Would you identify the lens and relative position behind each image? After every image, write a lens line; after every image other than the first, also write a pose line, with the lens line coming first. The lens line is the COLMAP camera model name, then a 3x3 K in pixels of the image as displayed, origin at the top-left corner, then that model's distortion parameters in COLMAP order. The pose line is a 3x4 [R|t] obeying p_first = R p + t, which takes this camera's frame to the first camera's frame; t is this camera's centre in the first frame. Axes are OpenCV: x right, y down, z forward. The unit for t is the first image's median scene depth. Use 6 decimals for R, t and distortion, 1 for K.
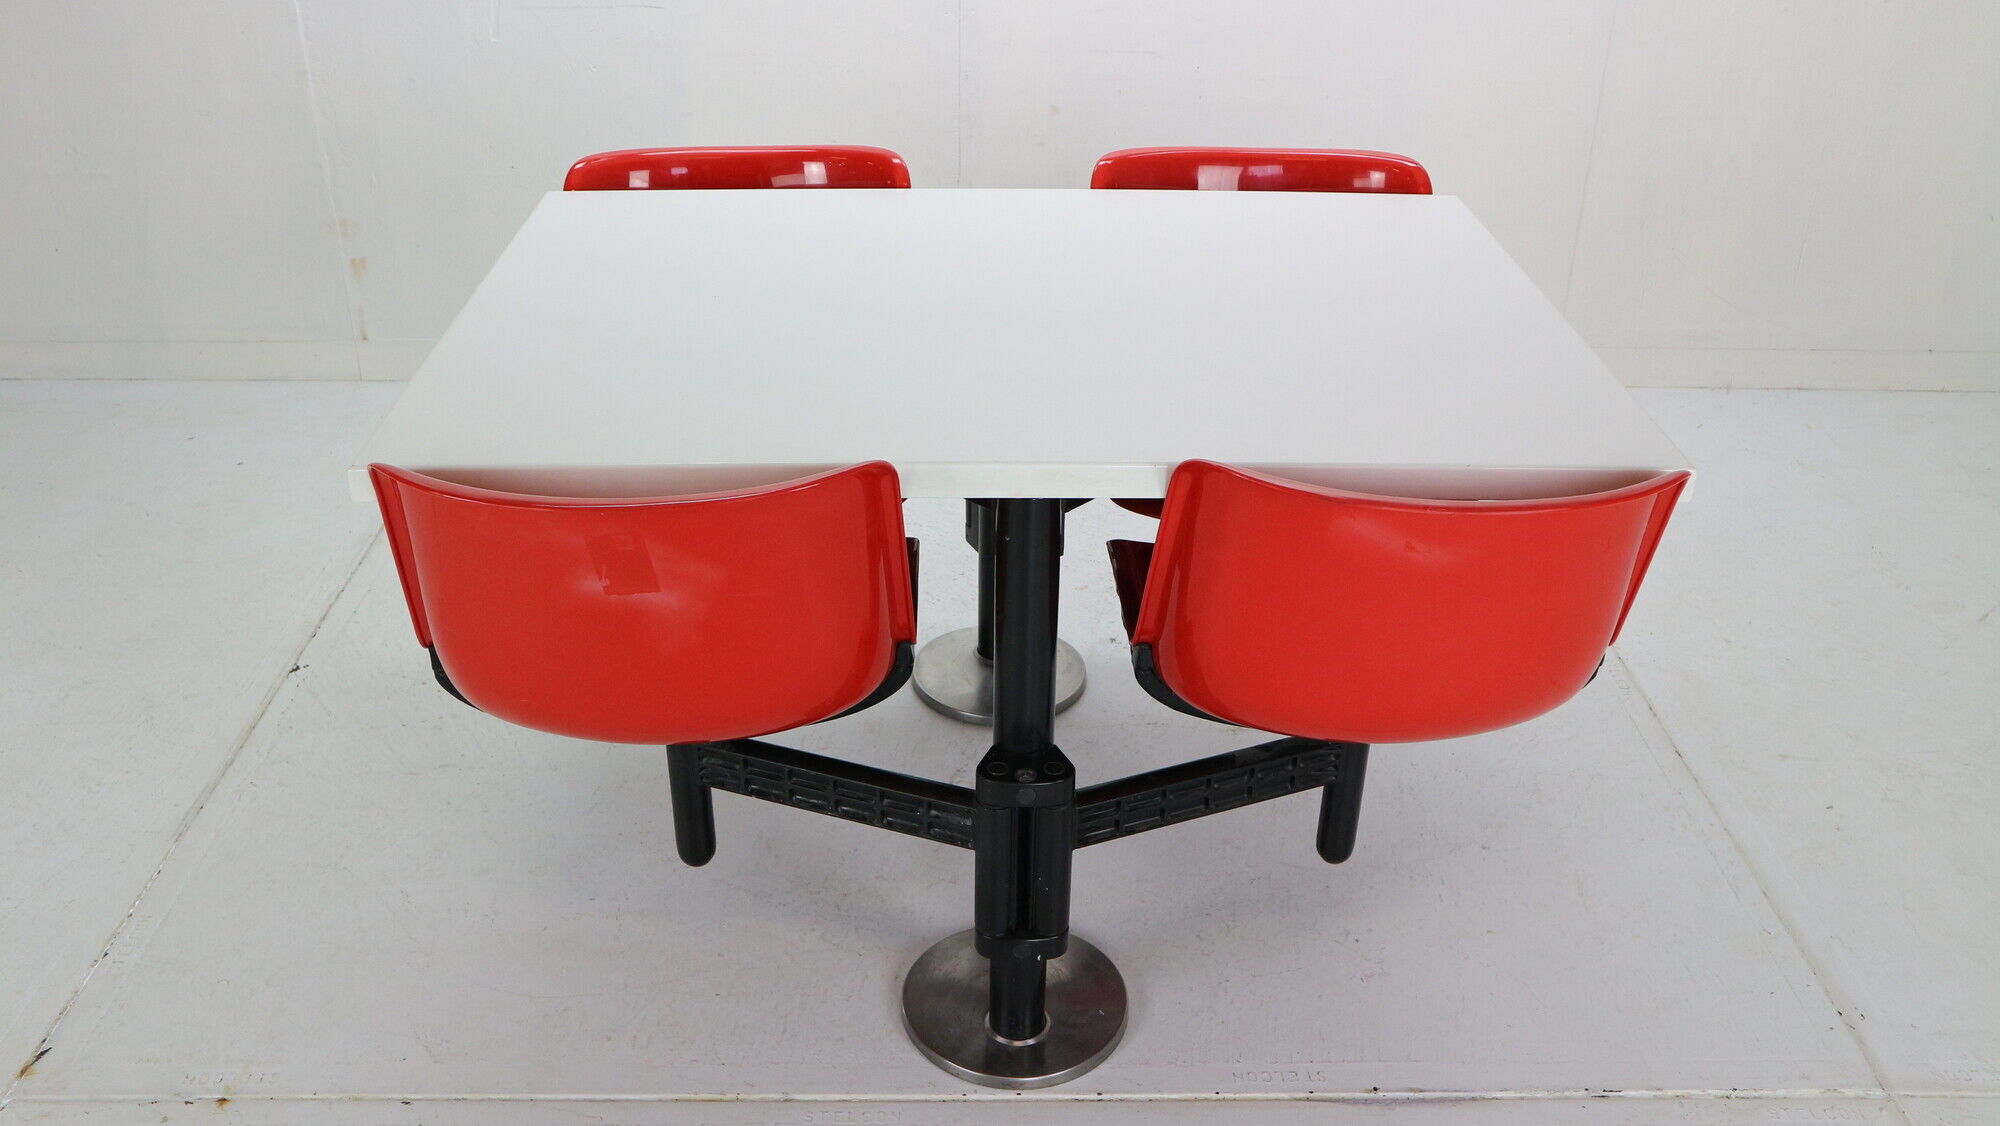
lens RADIAL K [[1762.6, 0, 1018.5], [0, 1762.6, 564.1], [0, 0, 1]] dist [-0.069480, 0.090889]
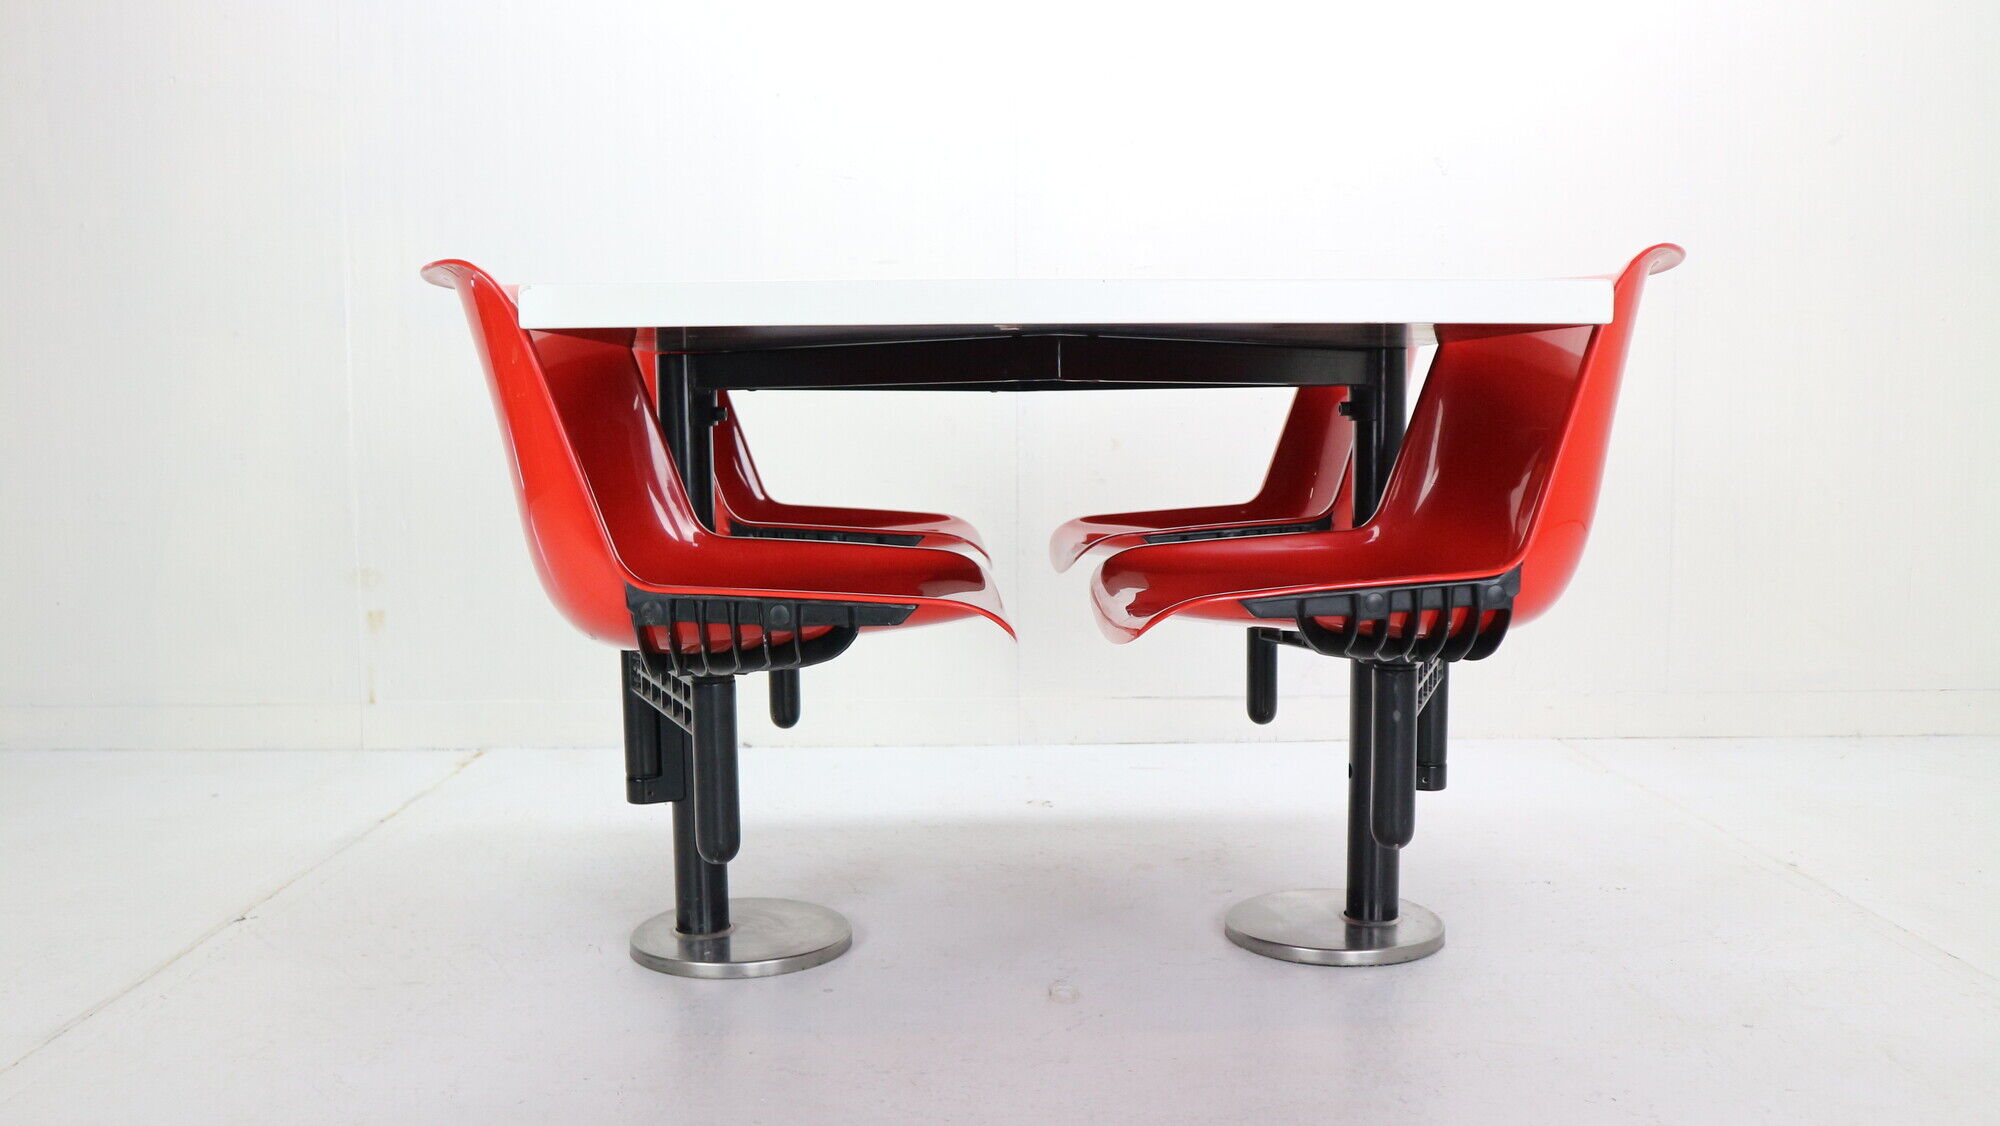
lens RADIAL K [[1731.1, 0, 1015.3], [0, 1731.1, 574.7], [0, 0, 1]] dist [-0.070776, 0.086643]
pose [[0.999803, -0.019868, 0.000096, -0.061951], [0.018191, 0.913425, -0.406600, 0.332887], [0.007990, 0.406522, 0.913606, 0.270759]]
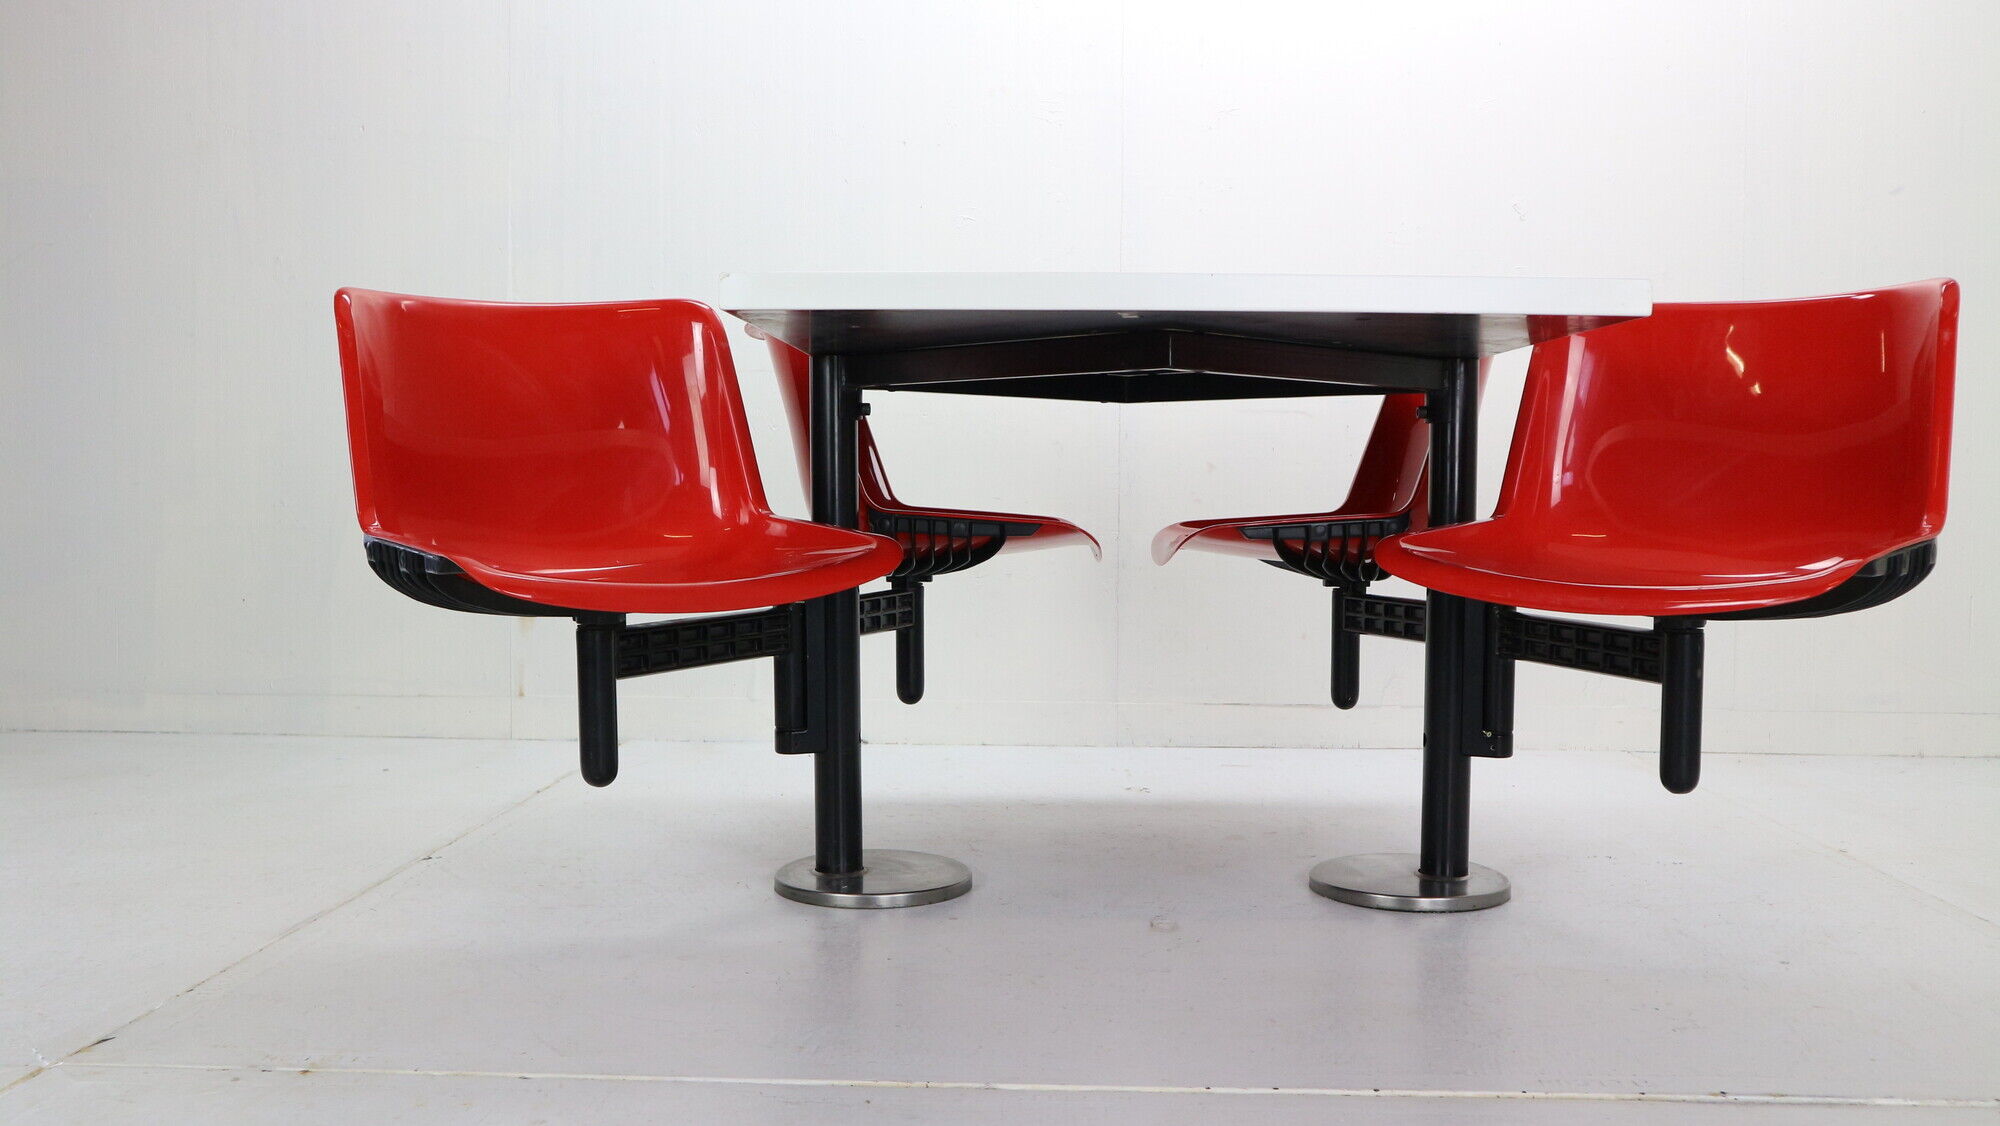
lens RADIAL K [[1731.1, 0, 1006.1], [0, 1731.1, 577.8], [0, 0, 1]] dist [-0.070776, 0.086643]
pose [[0.998543, -0.005727, -0.053650, -0.078436], [-0.018539, 0.897398, -0.440832, 0.436038], [0.050670, 0.441185, 0.895985, 0.181158]]
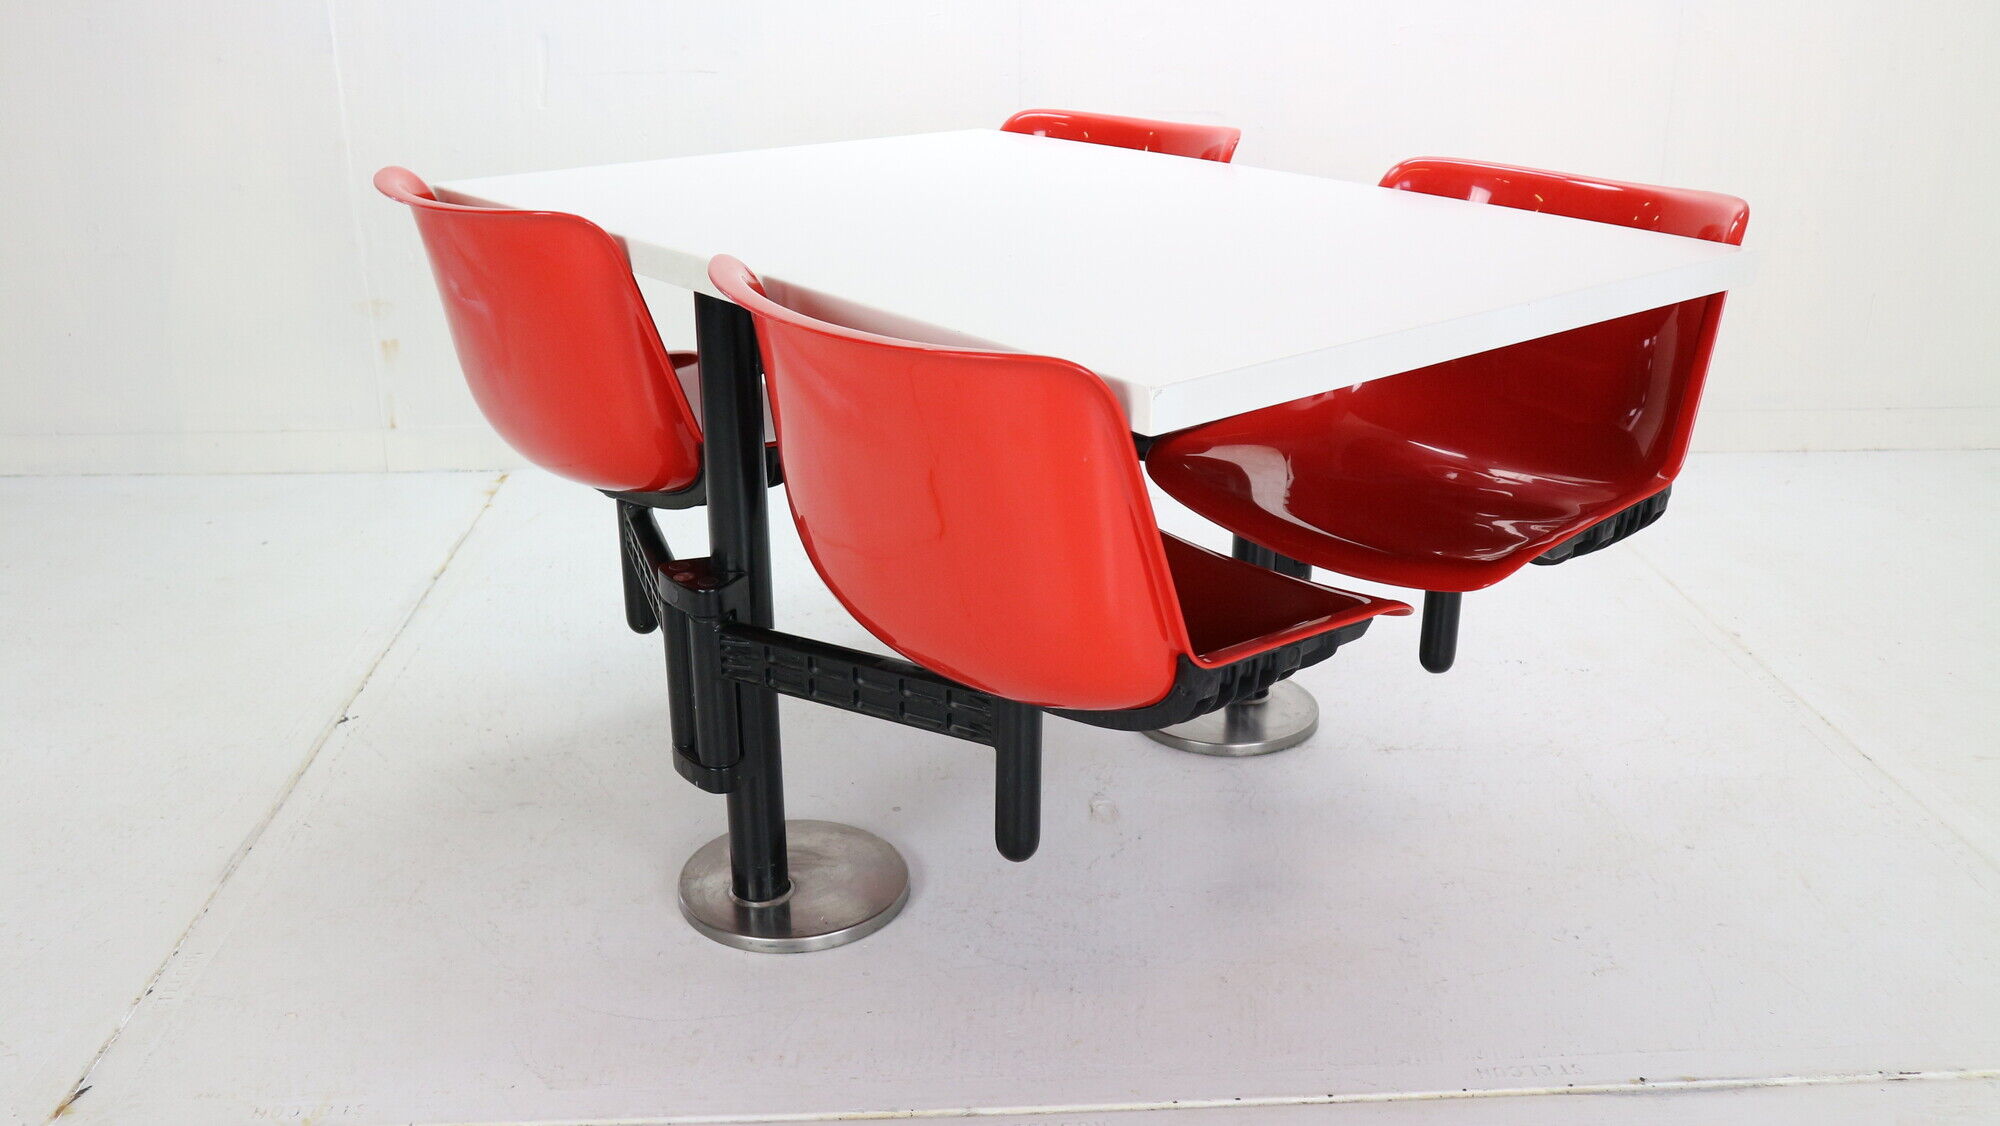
lens RADIAL K [[1762.6, 0, 1008.2], [0, 1762.6, 553.4], [0, 0, 1]] dist [-0.069480, 0.090889]
pose [[0.999181, -0.024562, 0.032153, -0.131687], [0.028983, 0.988981, -0.145179, 0.157055], [-0.028233, 0.145992, 0.988883, 0.112500]]
